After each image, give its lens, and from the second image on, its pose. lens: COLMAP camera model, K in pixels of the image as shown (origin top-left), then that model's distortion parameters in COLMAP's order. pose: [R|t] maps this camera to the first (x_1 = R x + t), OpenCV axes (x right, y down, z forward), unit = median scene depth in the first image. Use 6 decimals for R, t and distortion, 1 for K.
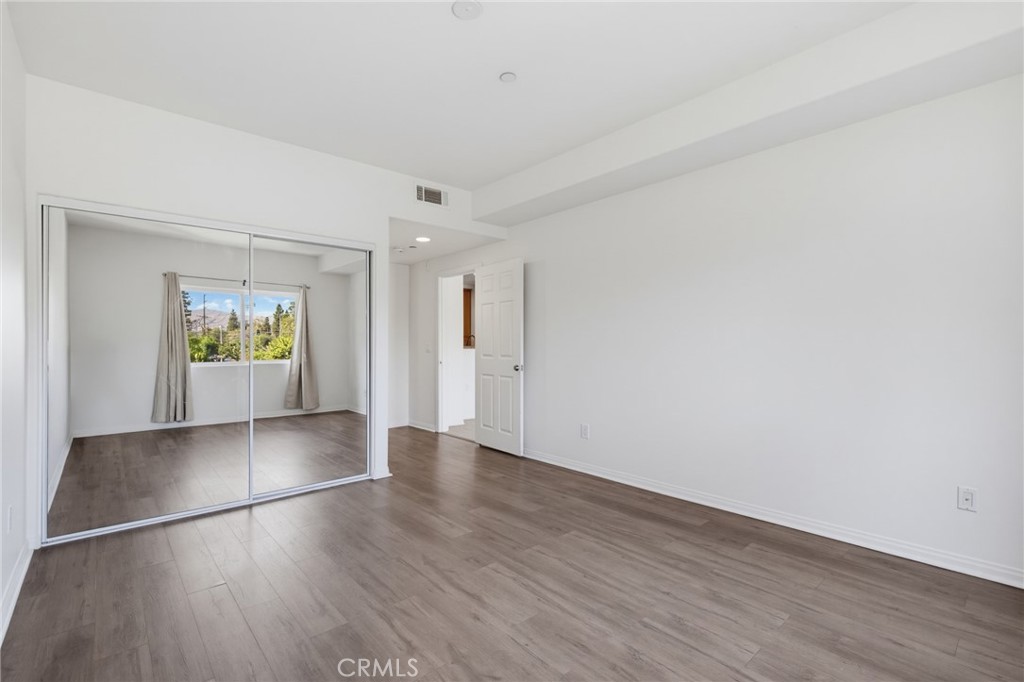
lens RADIAL K [[464.1, 0, 512.5], [0, 464.1, 343.8], [0, 0, 1]] dist [0.000227, -0.000005]
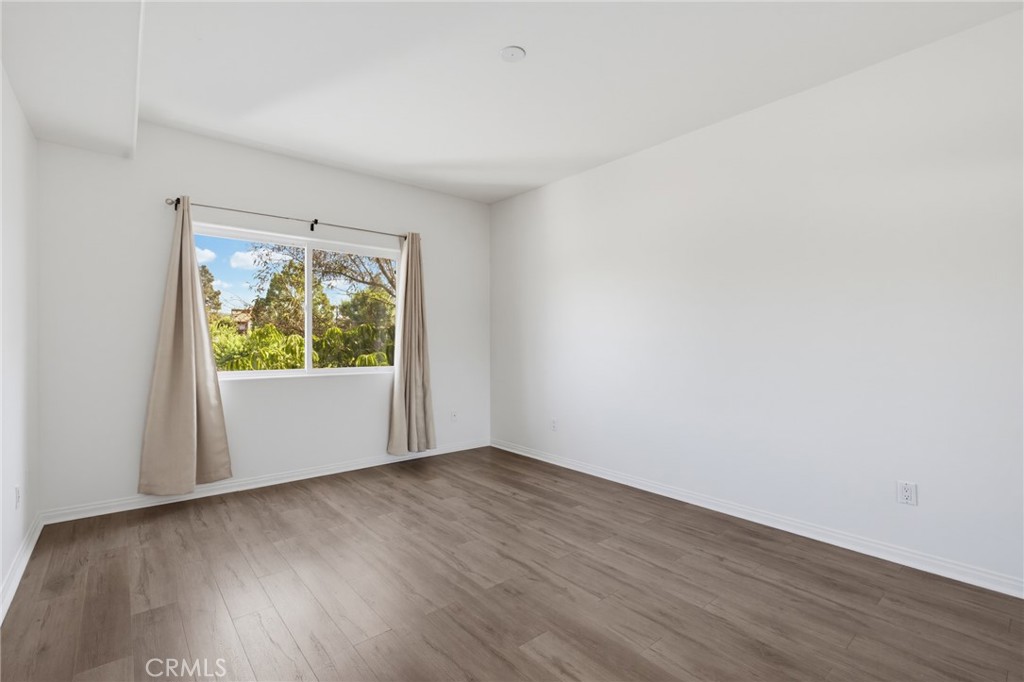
lens RADIAL K [[464.1, 0, 511.6], [0, 464.1, 342.8], [0, 0, 1]] dist [0.000227, -0.000005]
pose [[-0.999804, 0.000473, 0.019809, -0.110036], [0.000336, 0.999976, -0.006888, 0.008066], [-0.019812, -0.006880, -0.999780, 2.028766]]
